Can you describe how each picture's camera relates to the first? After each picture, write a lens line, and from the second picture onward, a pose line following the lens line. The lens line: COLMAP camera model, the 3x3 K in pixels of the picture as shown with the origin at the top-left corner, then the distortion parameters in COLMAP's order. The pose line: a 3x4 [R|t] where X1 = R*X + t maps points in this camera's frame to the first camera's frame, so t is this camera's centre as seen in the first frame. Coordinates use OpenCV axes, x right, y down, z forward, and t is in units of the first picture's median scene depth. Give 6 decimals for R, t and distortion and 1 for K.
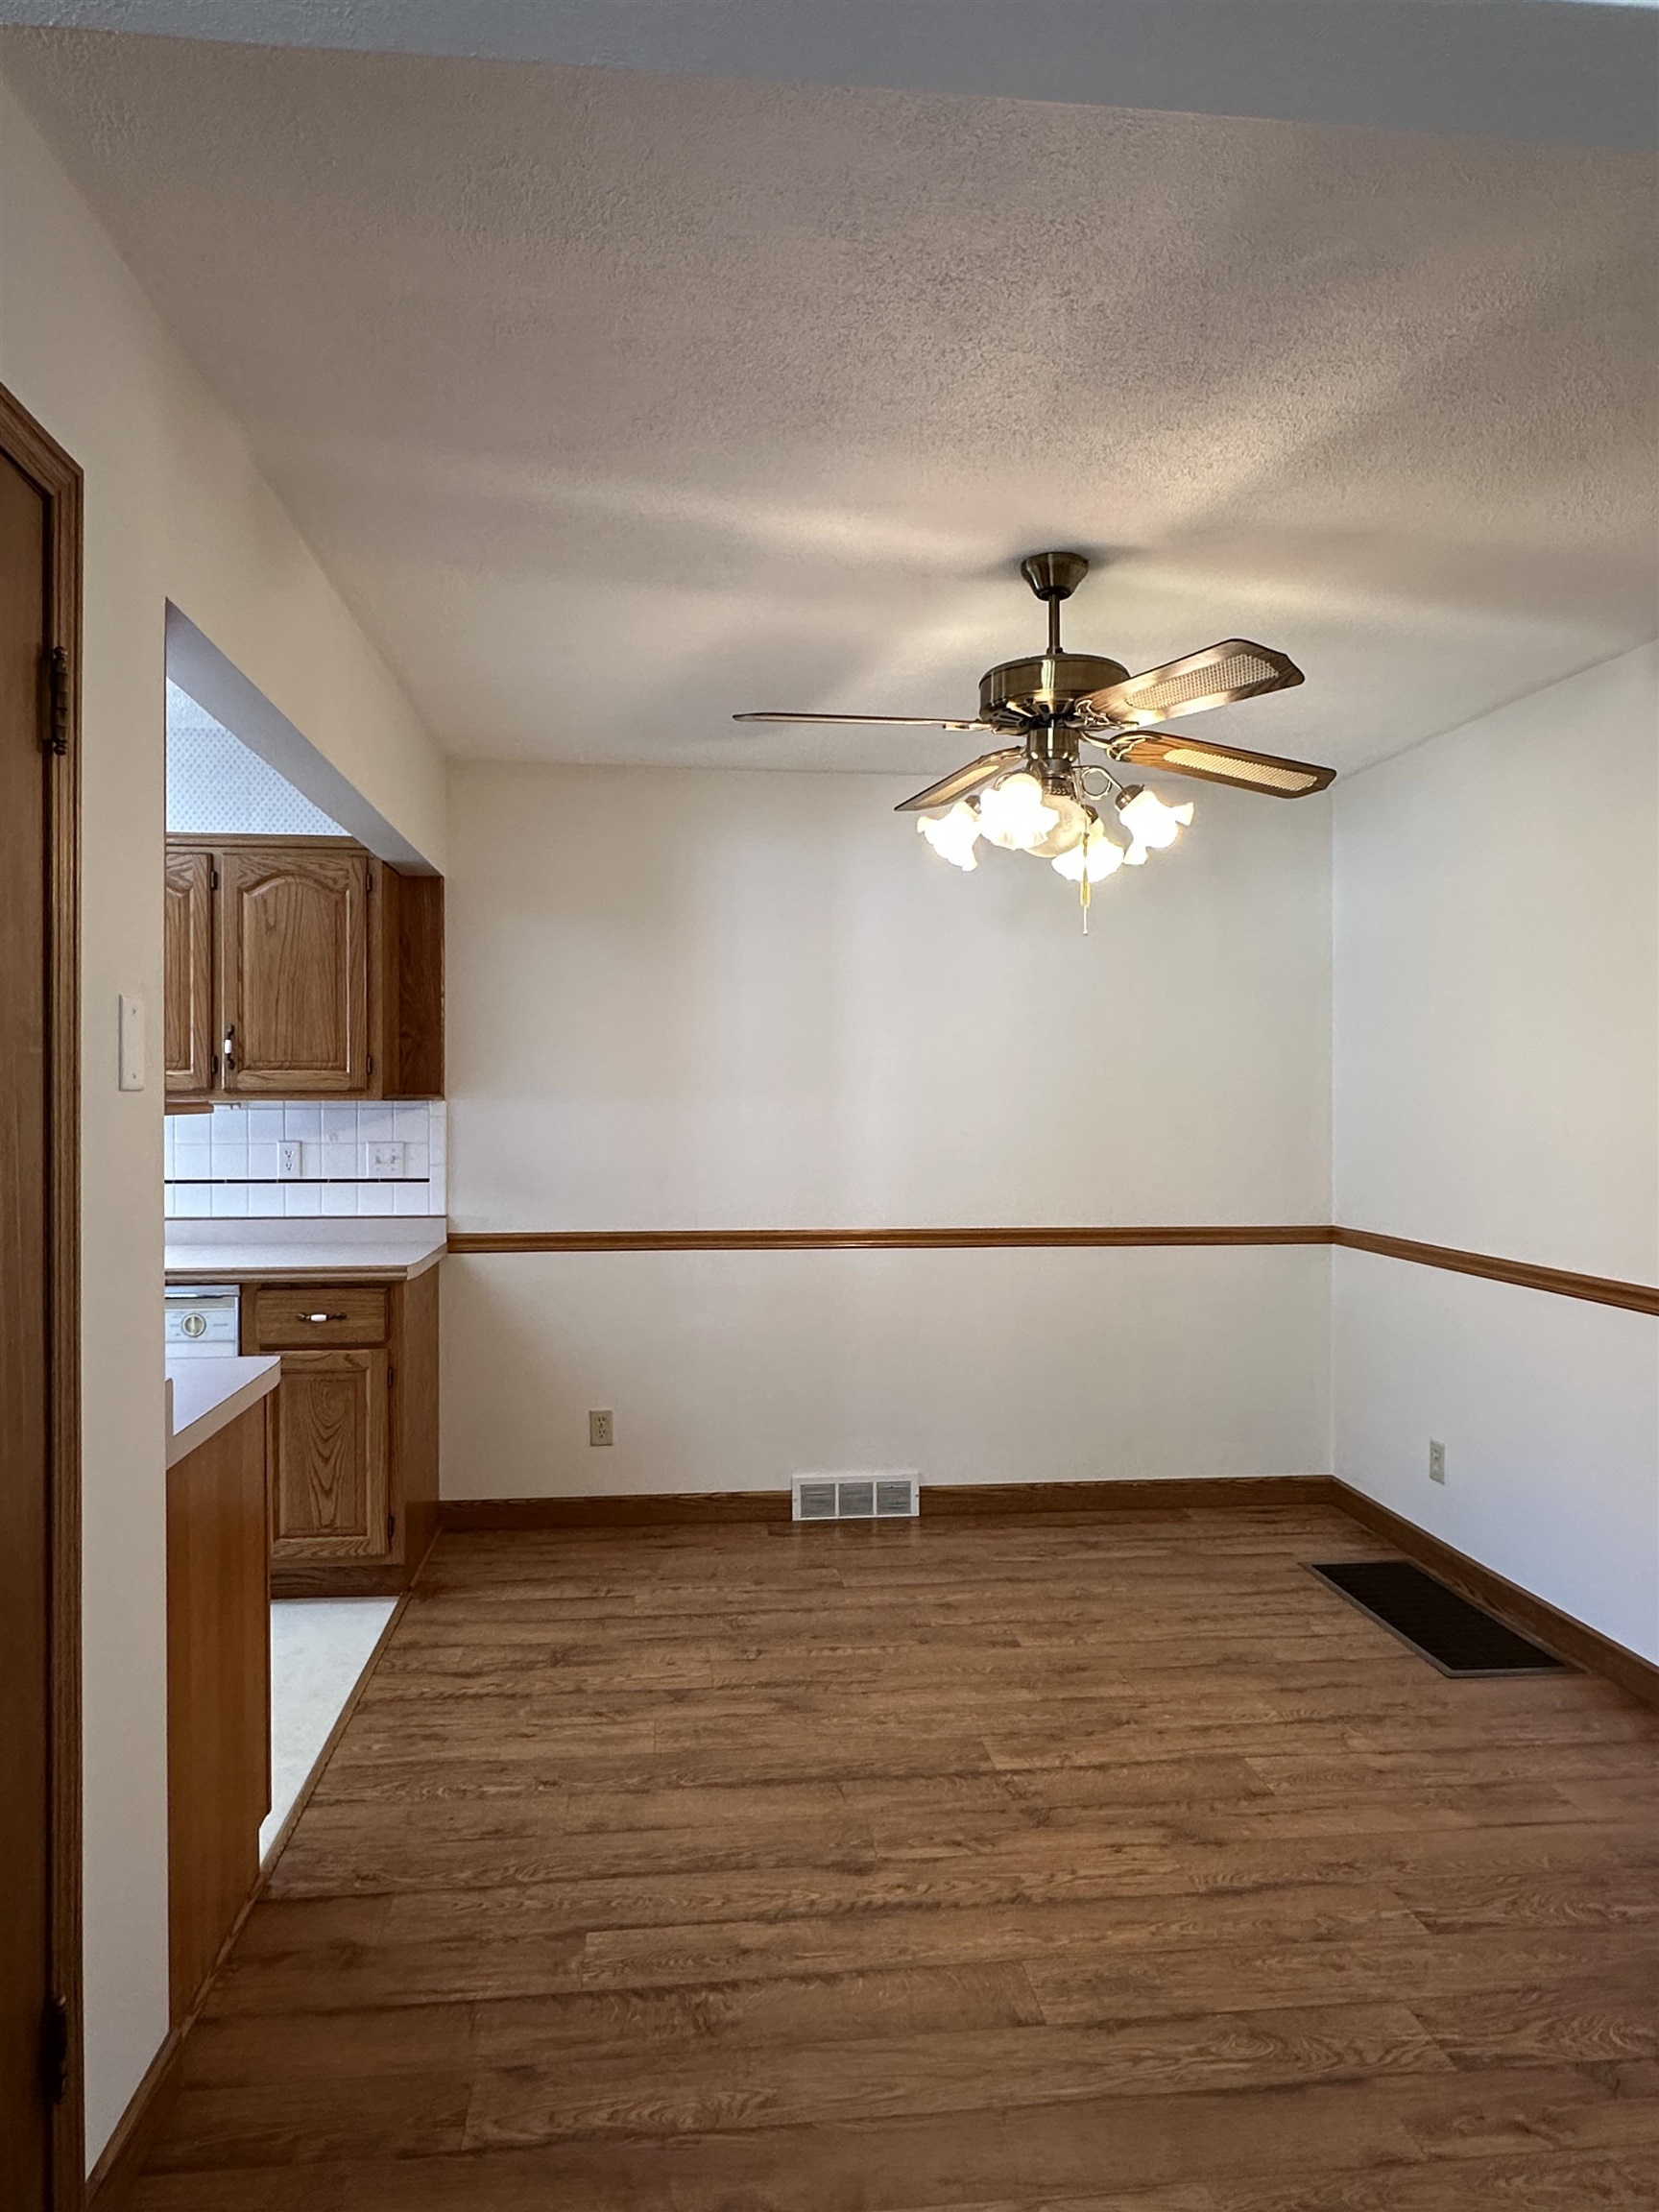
lens RADIAL K [[1457.2, 0, 822.5], [0, 1457.2, 1101.6], [0, 0, 1]] dist [-0.003489, 0.004937]
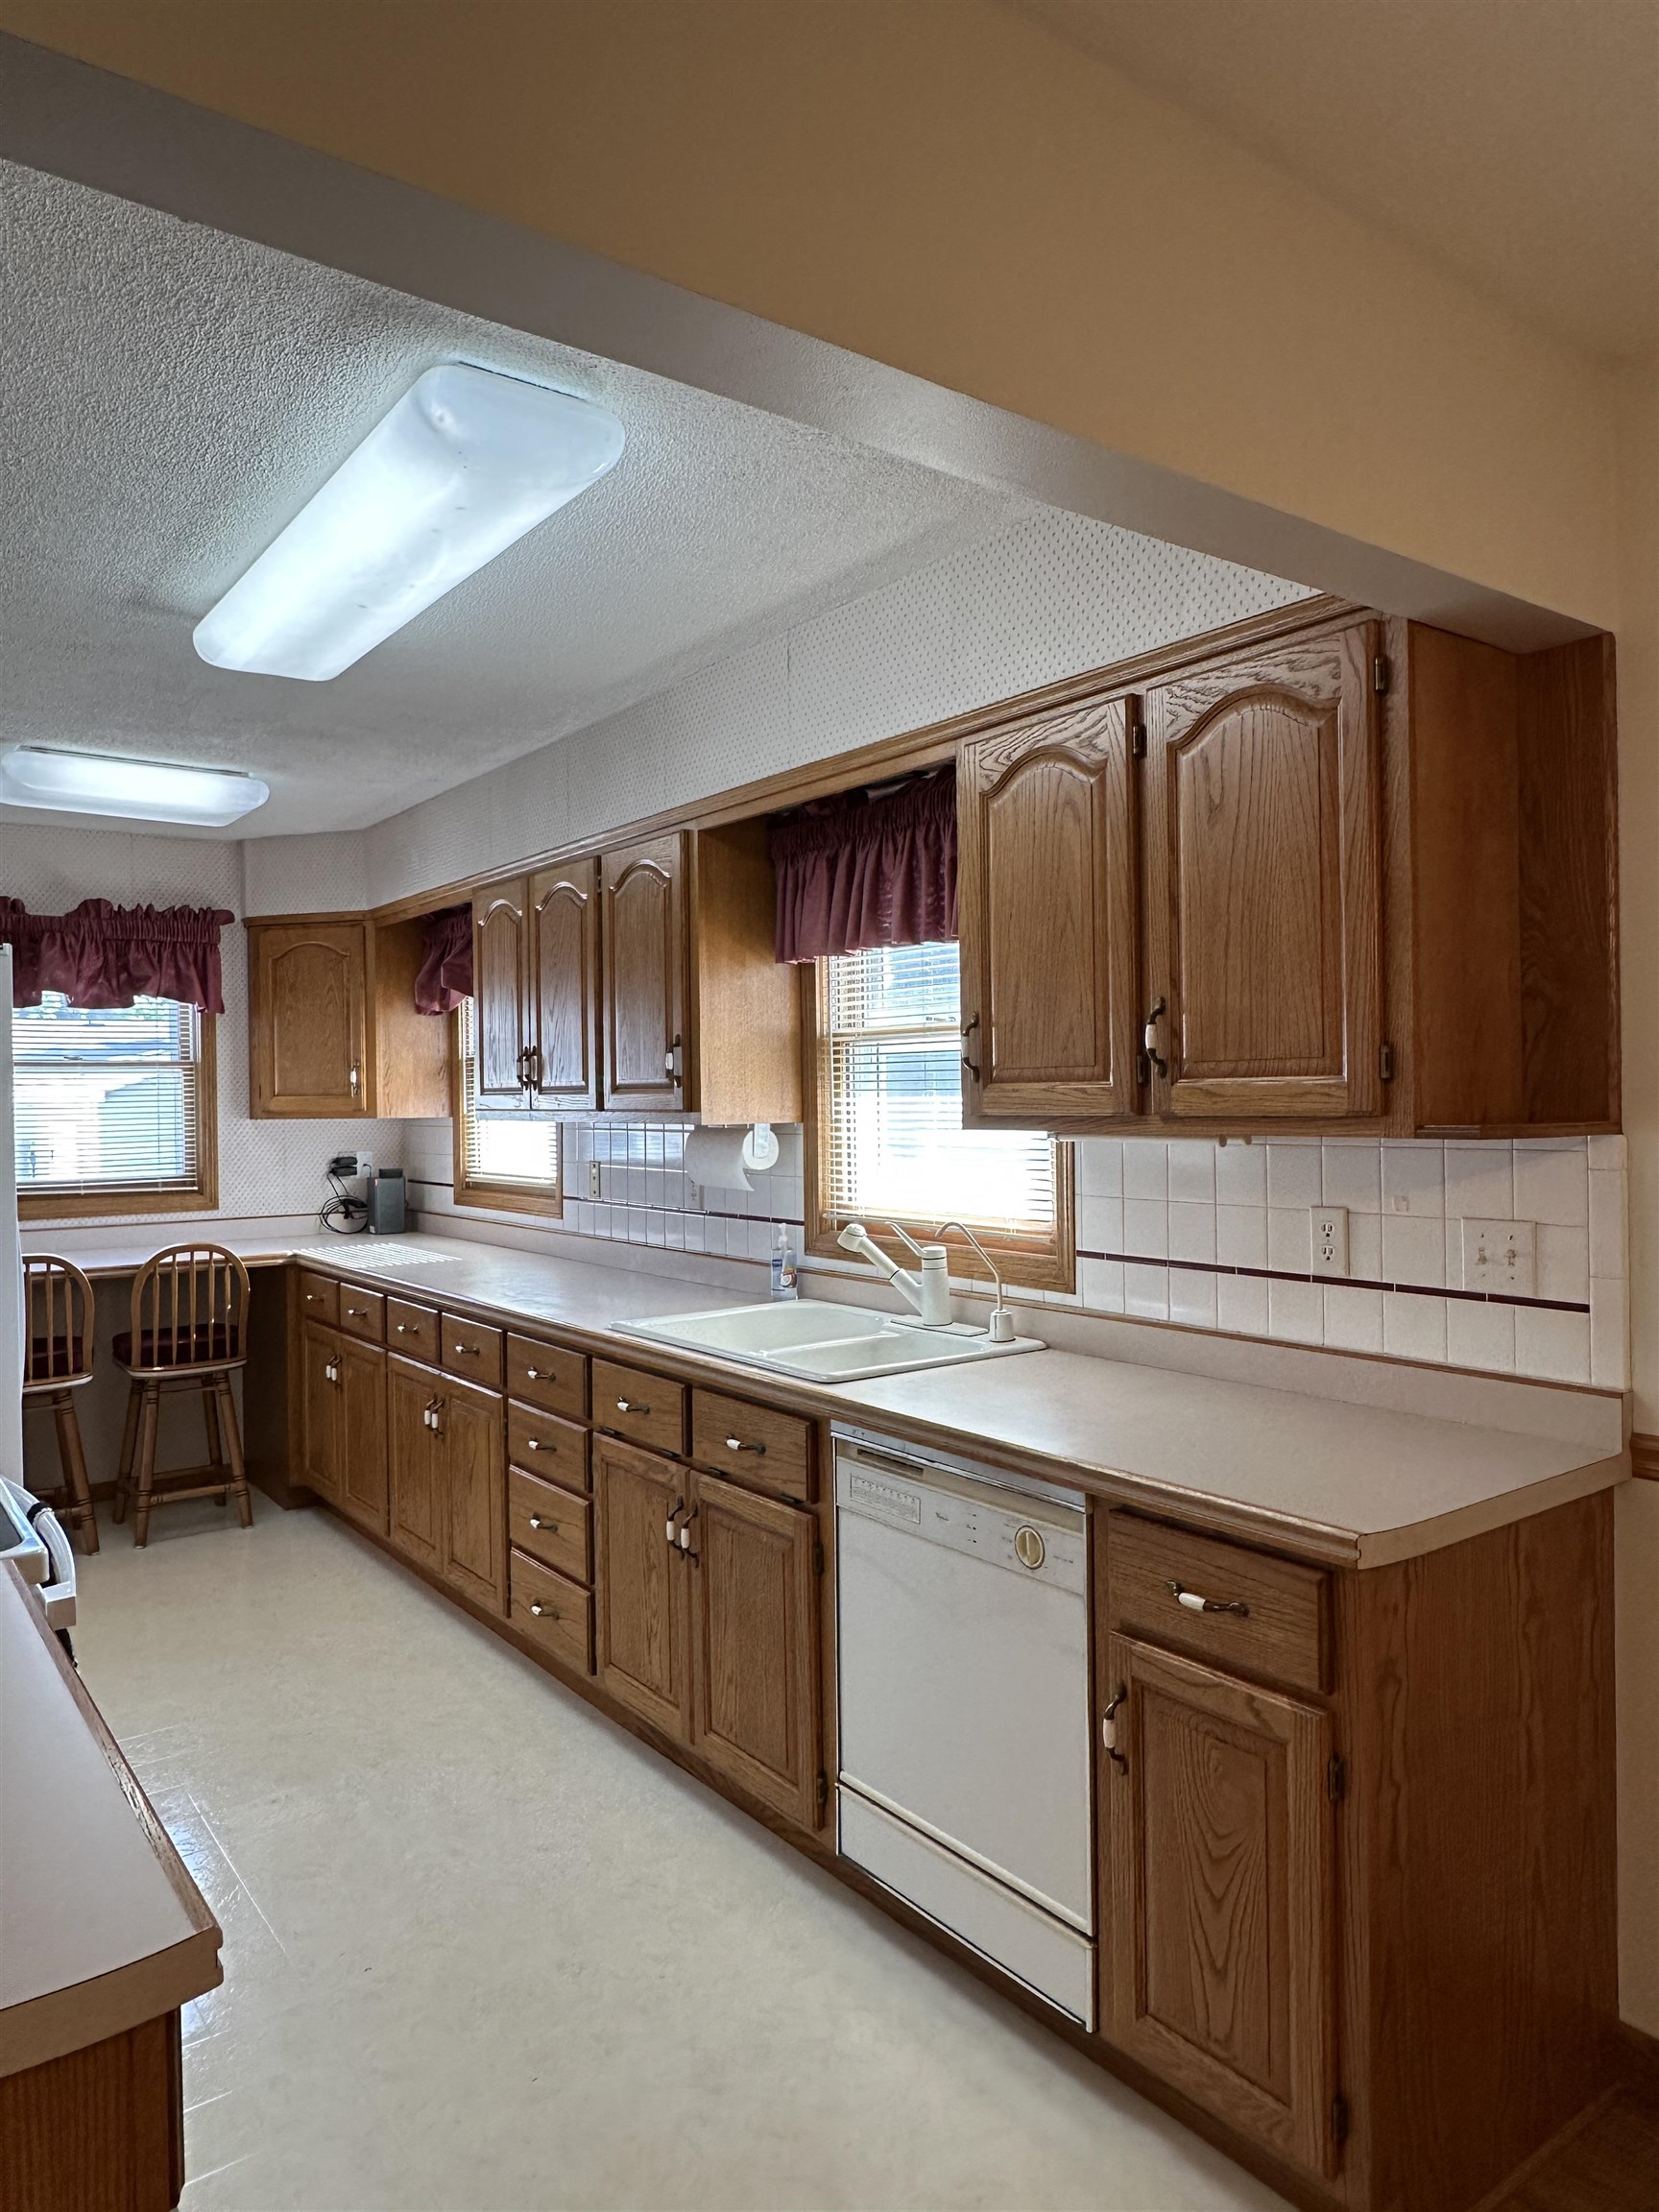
lens RADIAL K [[1457.2, 0, 833.2], [0, 1457.2, 1107.1], [0, 0, 1]] dist [-0.003489, 0.004937]
pose [[0.503926, -0.003074, -0.863742, 0.005585], [0.012276, 0.999918, 0.003604, -0.014776], [0.863660, -0.012419, 0.503922, 0.612880]]
